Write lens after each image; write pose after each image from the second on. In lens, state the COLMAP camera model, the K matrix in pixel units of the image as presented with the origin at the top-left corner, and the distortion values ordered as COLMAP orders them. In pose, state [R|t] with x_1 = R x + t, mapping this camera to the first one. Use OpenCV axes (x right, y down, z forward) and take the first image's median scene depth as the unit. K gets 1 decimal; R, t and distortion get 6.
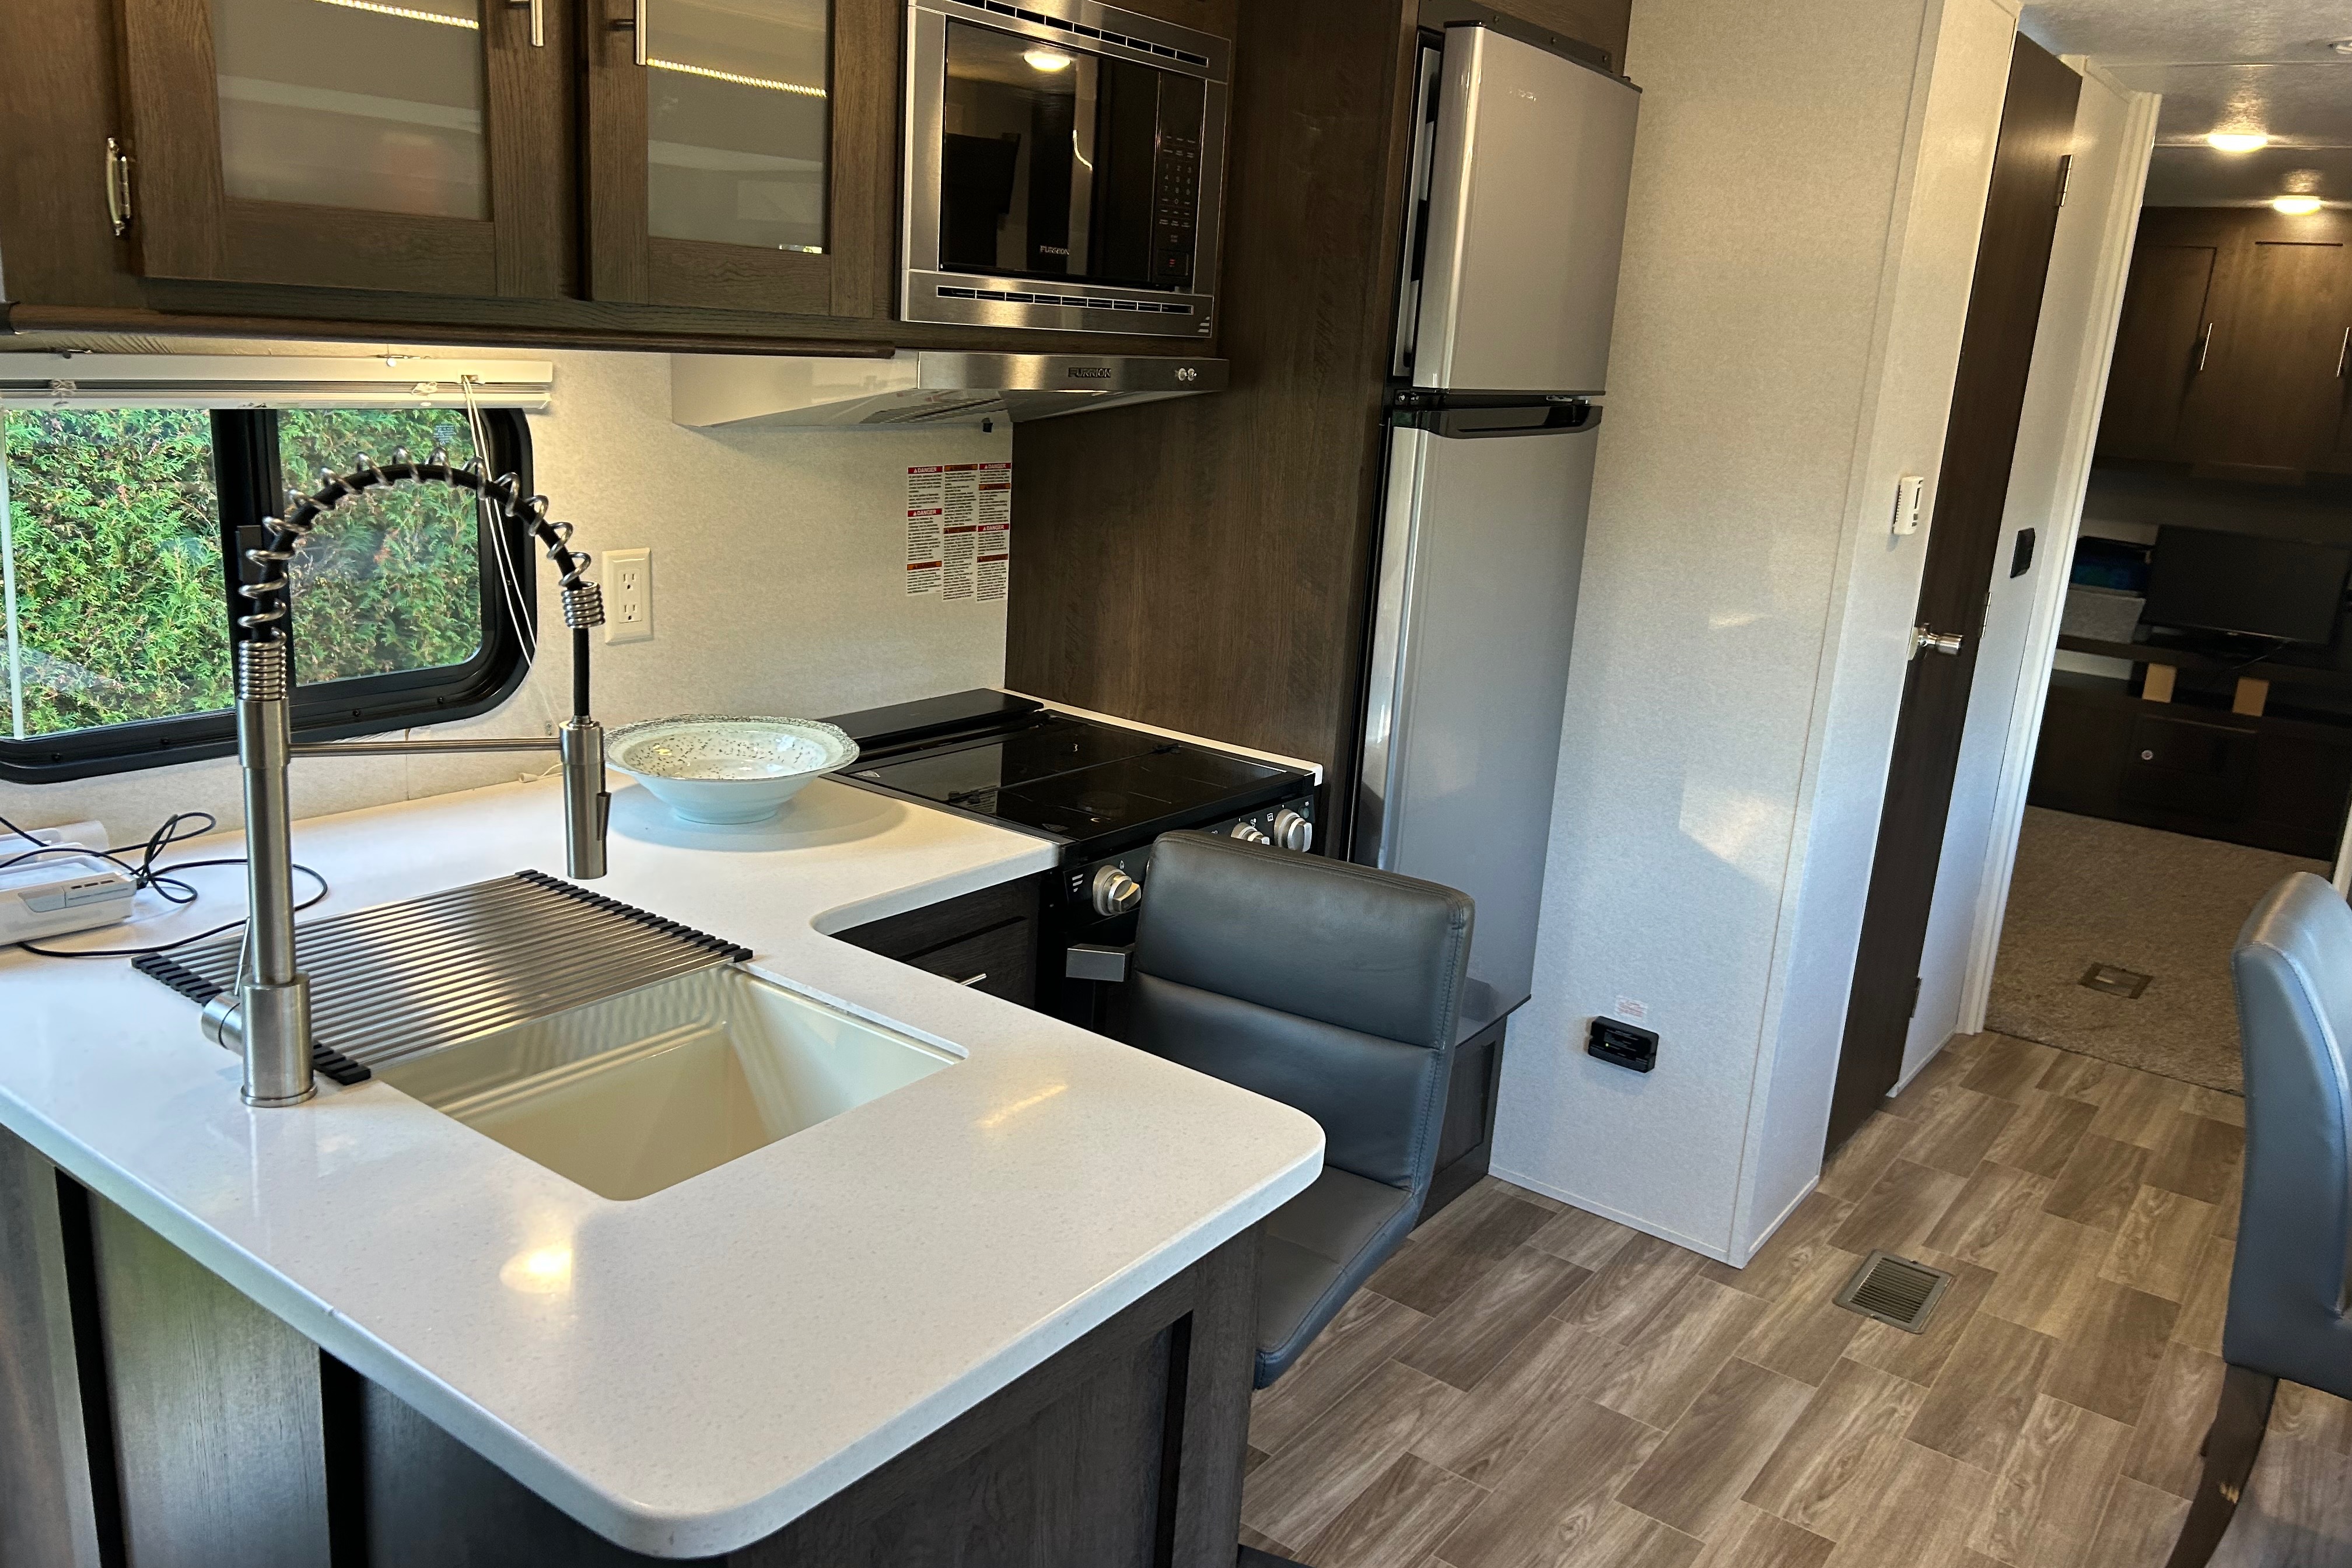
lens RADIAL K [[1764.9, 0, 1176.0], [0, 1764.9, 784.0], [0, 0, 1]] dist [0.041071, -0.051589]
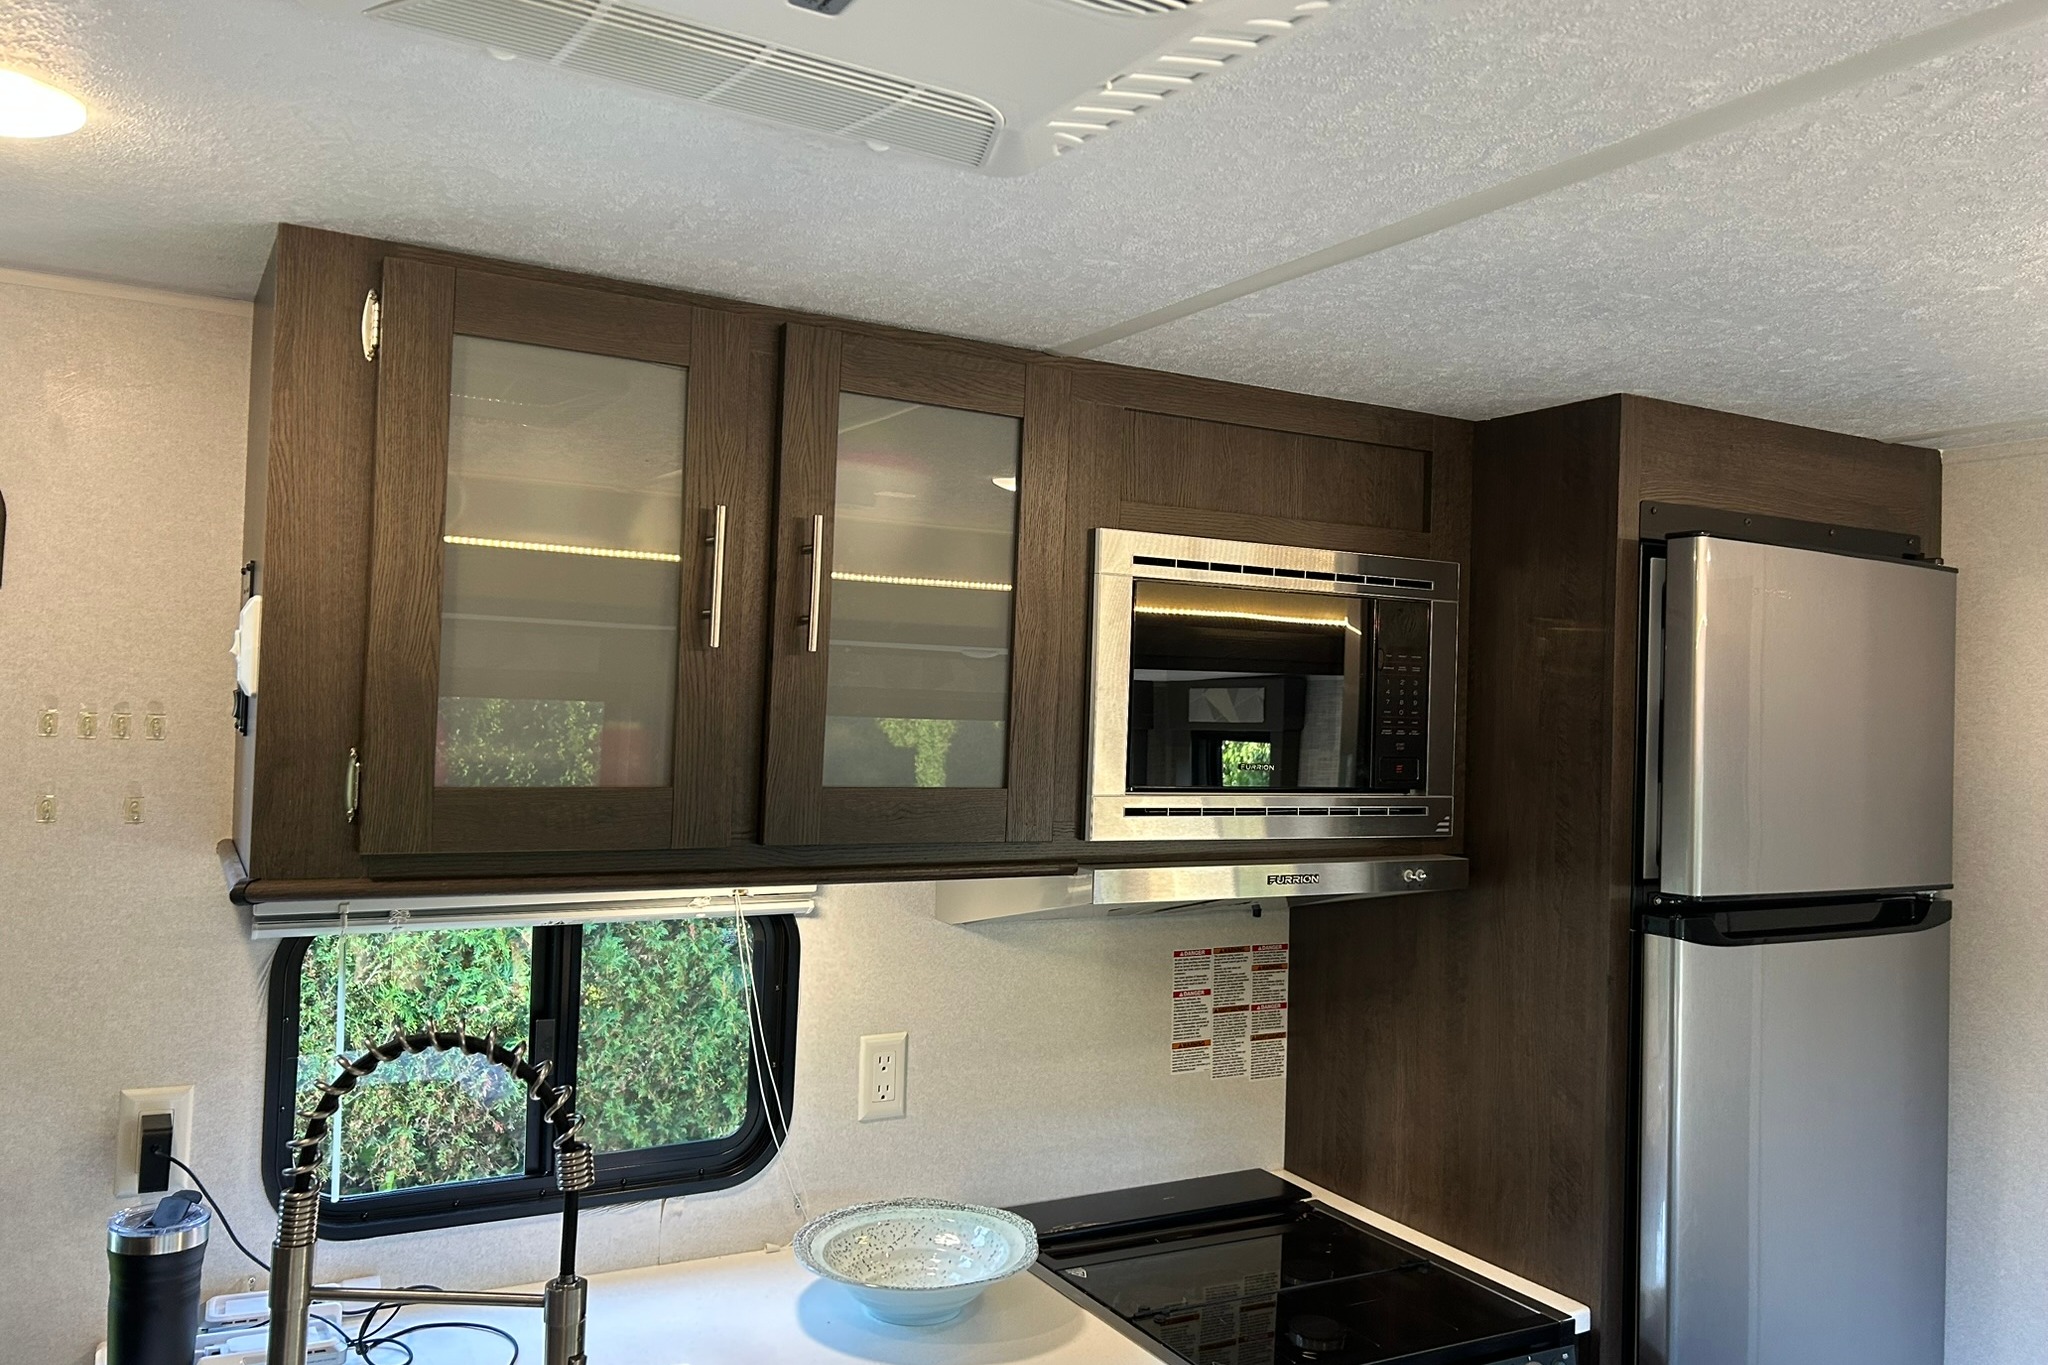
lens RADIAL K [[1519.2, 0, 1024.0], [0, 1519.2, 682.5], [0, 0, 1]] dist [0.134603, -0.235886]
pose [[0.914777, -0.043684, -0.401589, 0.153451], [-0.076805, 0.957193, -0.279075, -0.073829], [0.396590, 0.286136, 0.872263, 0.115510]]
